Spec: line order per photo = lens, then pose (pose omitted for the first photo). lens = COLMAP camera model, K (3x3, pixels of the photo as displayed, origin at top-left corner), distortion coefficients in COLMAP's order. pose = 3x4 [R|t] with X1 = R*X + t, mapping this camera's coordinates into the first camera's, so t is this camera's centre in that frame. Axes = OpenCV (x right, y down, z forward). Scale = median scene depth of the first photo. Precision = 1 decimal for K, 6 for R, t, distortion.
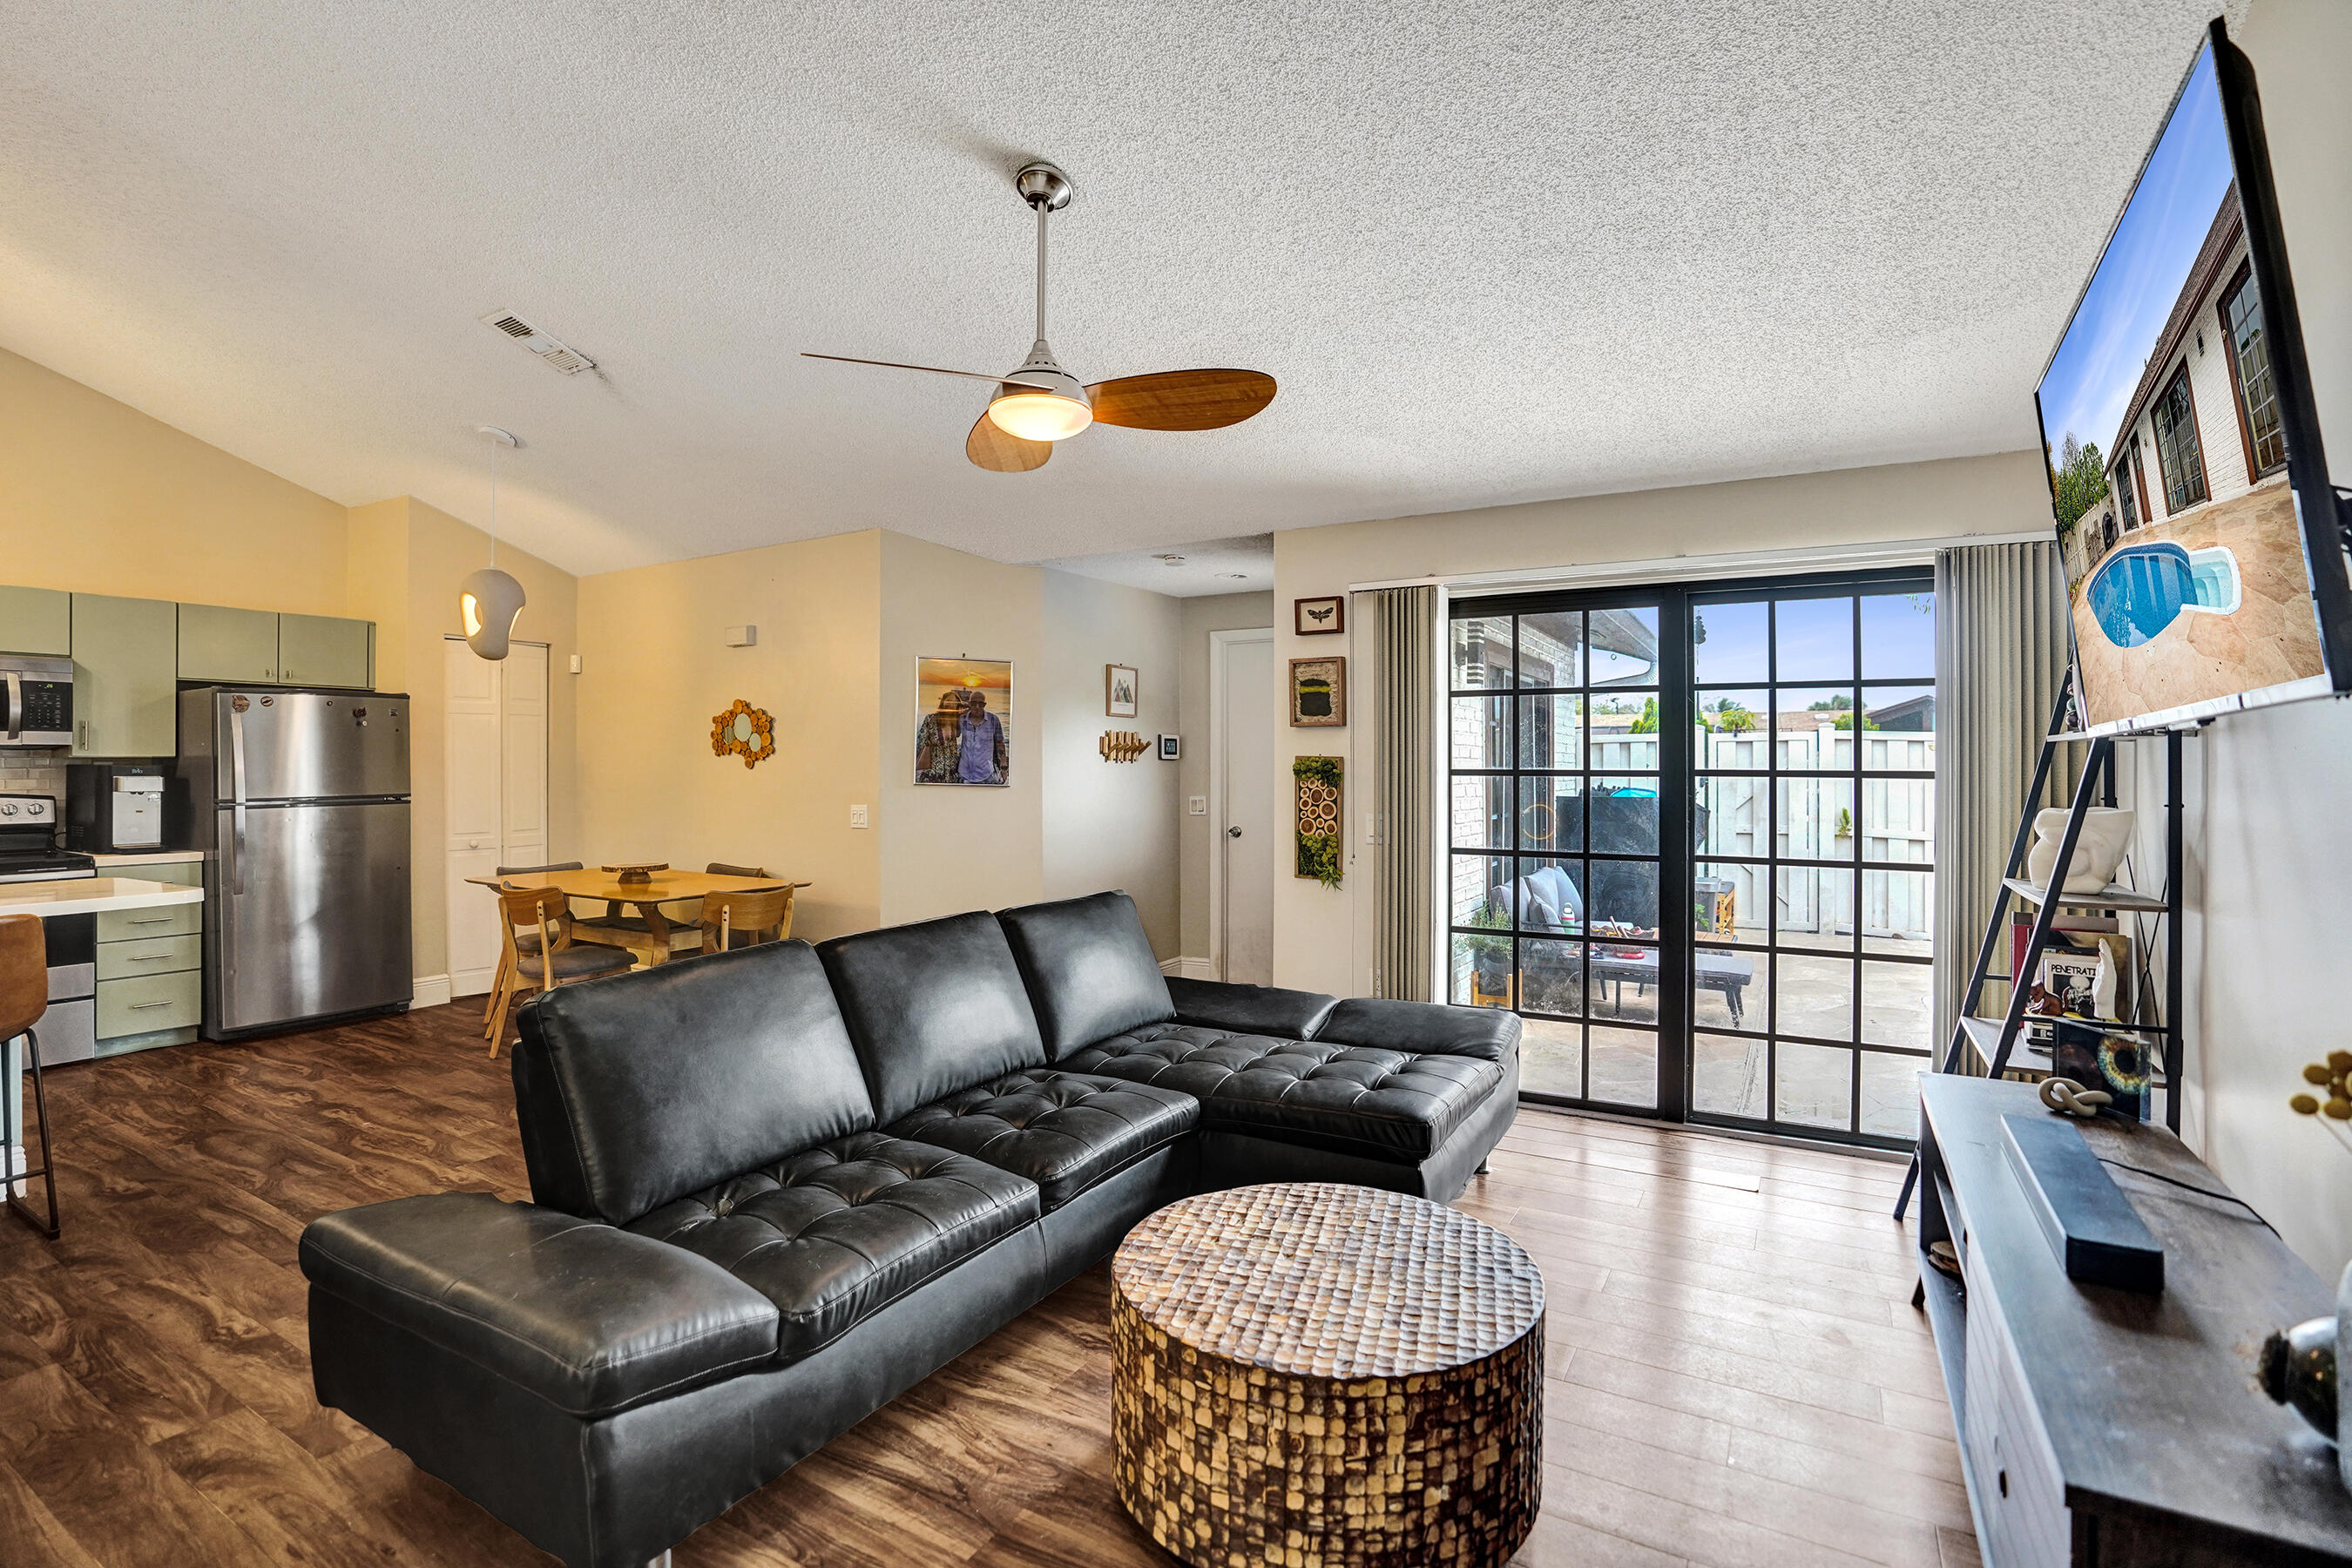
lens RADIAL K [[1099.6, 0, 1191.1], [0, 1099.6, 771.6], [0, 0, 1]] dist [-0.042205, 0.007718]
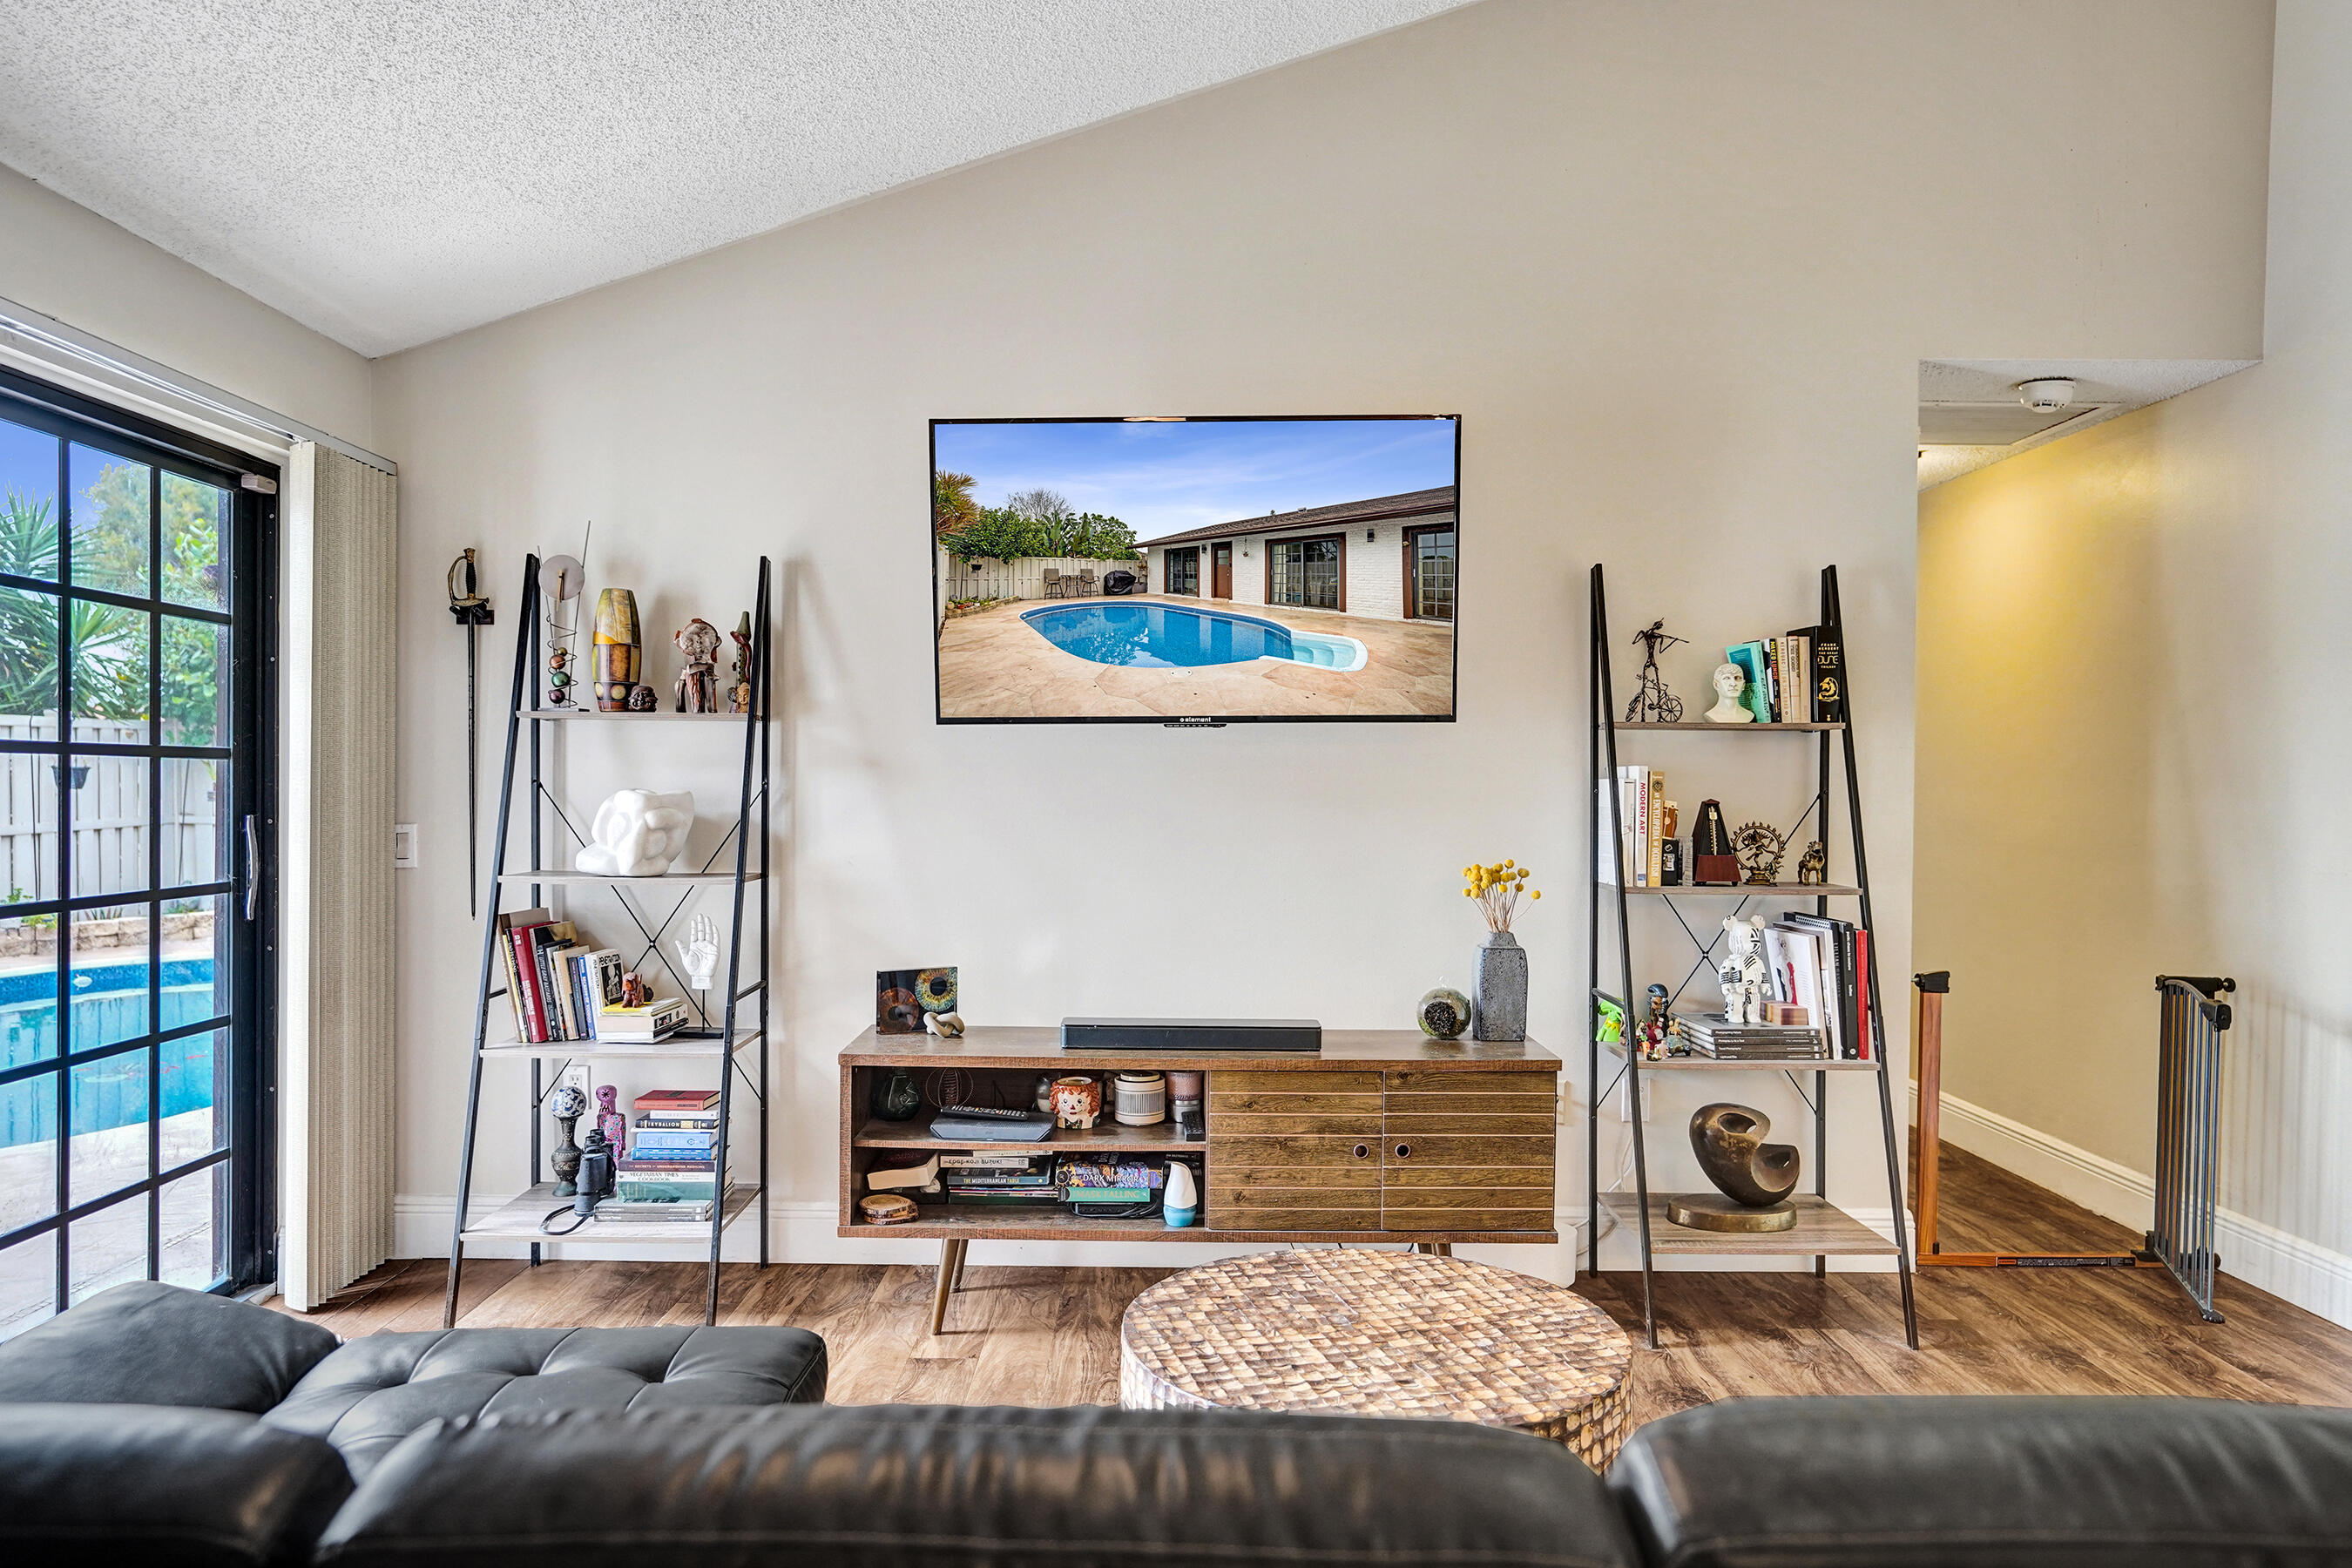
lens RADIAL K [[1459.0, 0, 1177.8], [0, 1459.0, 798.0], [0, 0, 1]] dist [-0.031352, 0.003425]
pose [[-0.503098, -0.017763, 0.864047, -0.373382], [-0.011874, 0.999836, 0.013642, 0.014920], [-0.864148, -0.003396, -0.503226, 0.829508]]
